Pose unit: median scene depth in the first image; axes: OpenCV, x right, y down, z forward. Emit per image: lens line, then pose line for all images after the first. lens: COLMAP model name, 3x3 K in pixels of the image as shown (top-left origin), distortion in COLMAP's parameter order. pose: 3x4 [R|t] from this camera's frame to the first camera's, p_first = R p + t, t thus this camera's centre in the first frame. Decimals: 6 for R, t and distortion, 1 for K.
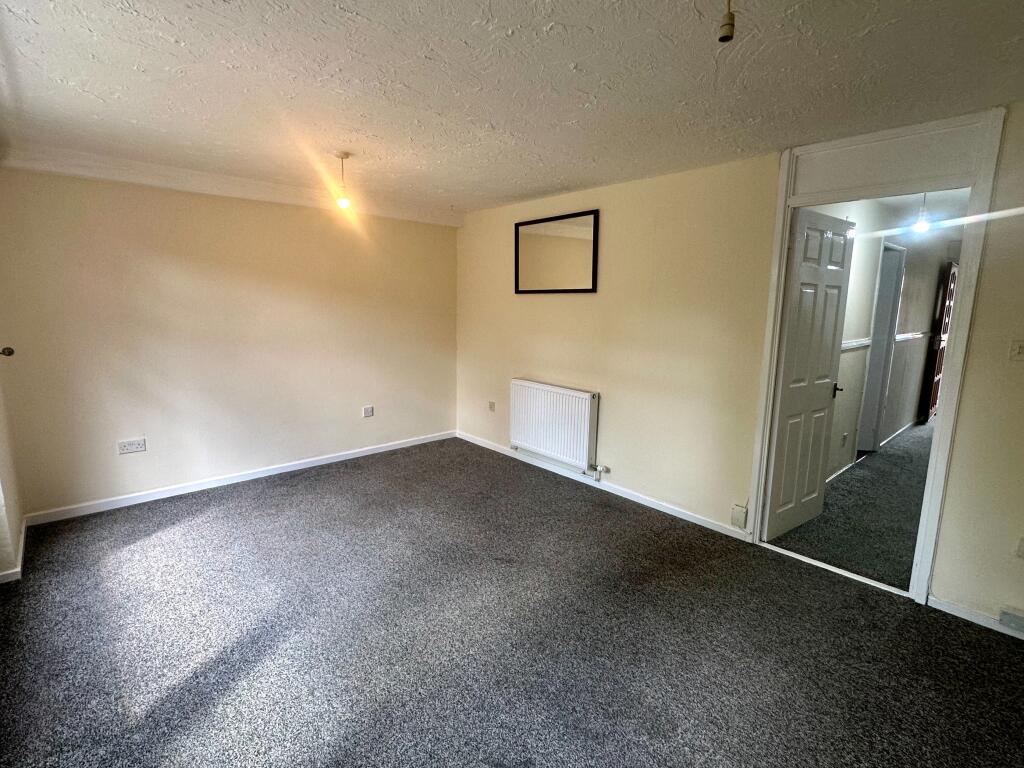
lens RADIAL K [[500.6, 0, 512.5], [0, 500.6, 385.0], [0, 0, 1]] dist [0.000239, -0.000212]
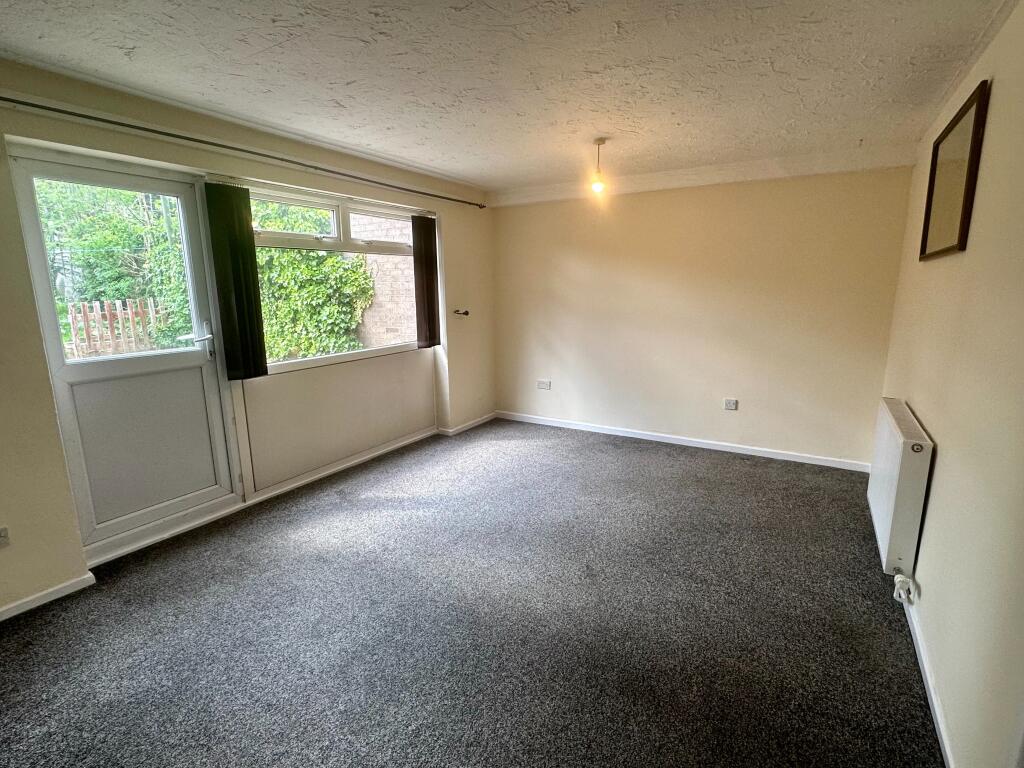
lens RADIAL K [[500.6, 0, 513.2], [0, 500.6, 383.3], [0, 0, 1]] dist [0.000239, -0.000212]
pose [[0.289418, 0.167365, -0.942458, 0.578687], [-0.147233, 0.980662, 0.128936, -0.055228], [0.945812, 0.101444, 0.308463, 0.456916]]
